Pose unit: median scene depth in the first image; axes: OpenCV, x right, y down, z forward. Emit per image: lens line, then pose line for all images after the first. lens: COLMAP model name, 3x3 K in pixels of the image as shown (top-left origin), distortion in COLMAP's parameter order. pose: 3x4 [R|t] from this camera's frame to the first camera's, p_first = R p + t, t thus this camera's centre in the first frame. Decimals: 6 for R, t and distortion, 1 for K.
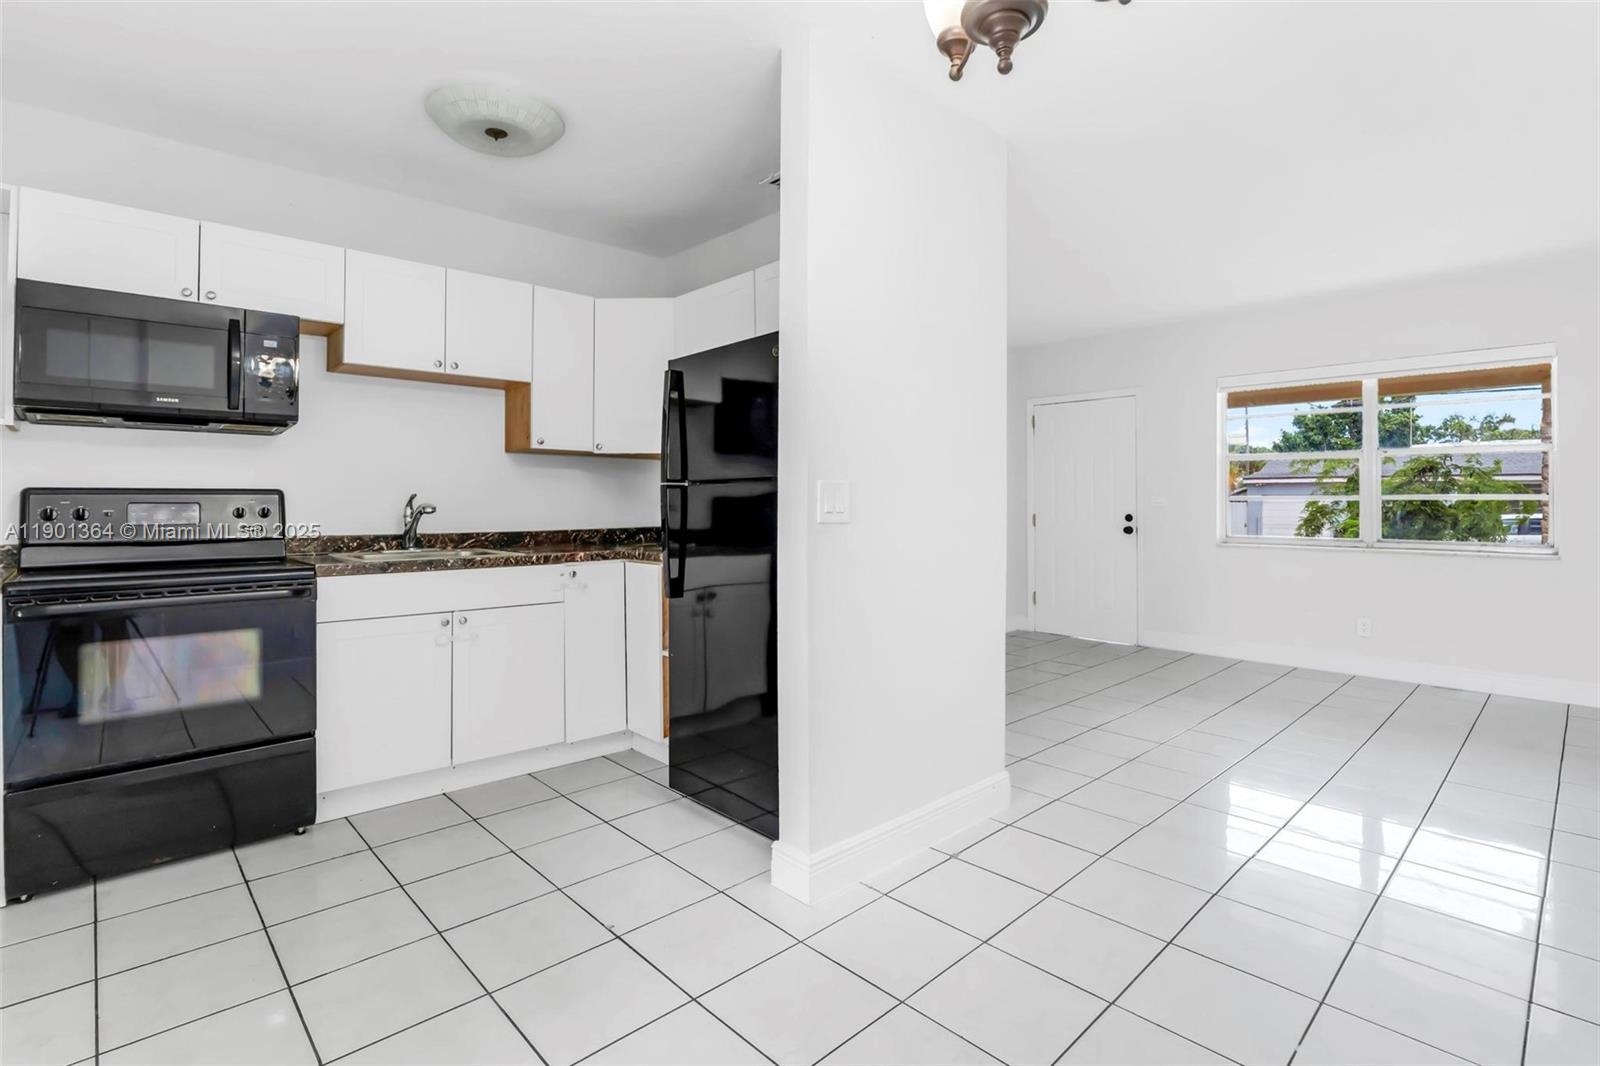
lens RADIAL K [[758.7, 0, 773.7], [0, 758.7, 494.4], [0, 0, 1]] dist [-0.018239, 0.001810]
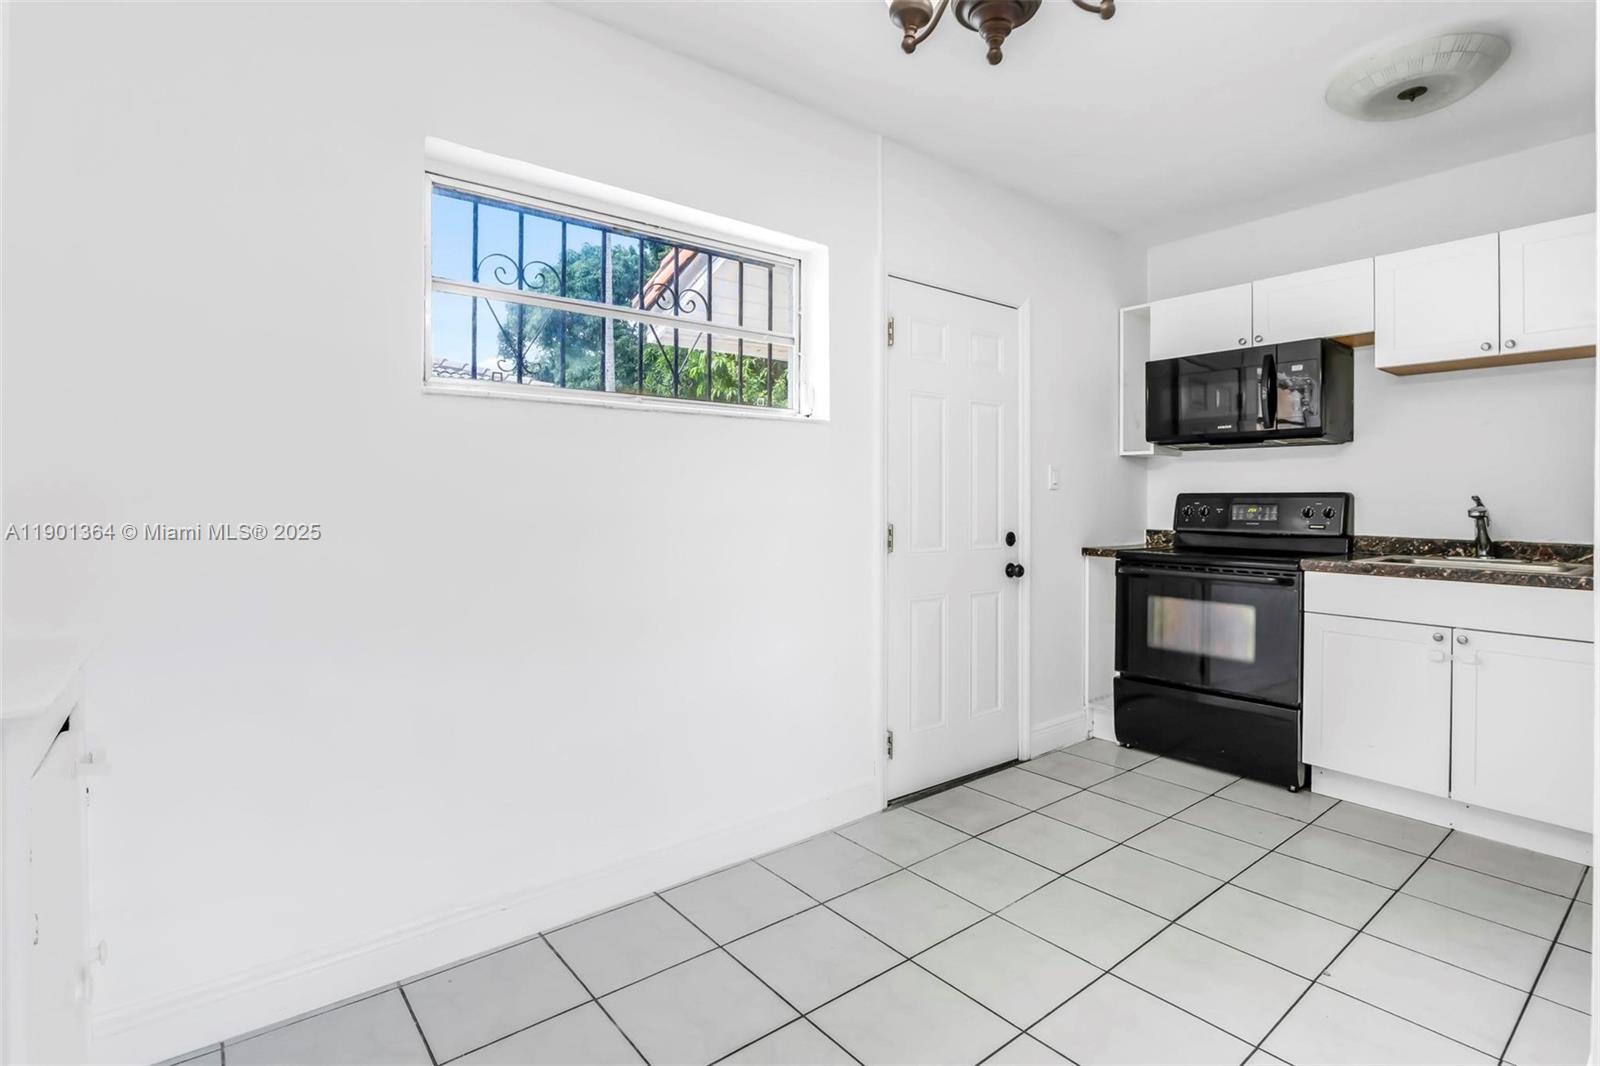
lens RADIAL K [[758.7, 0, 809.8], [0, 758.7, 500.6], [0, 0, 1]] dist [-0.018239, 0.001810]
pose [[-0.053419, 0.001724, -0.998571, 0.489550], [0.005565, 0.999983, 0.001429, -0.000701], [0.998557, -0.005481, -0.053428, 0.284802]]
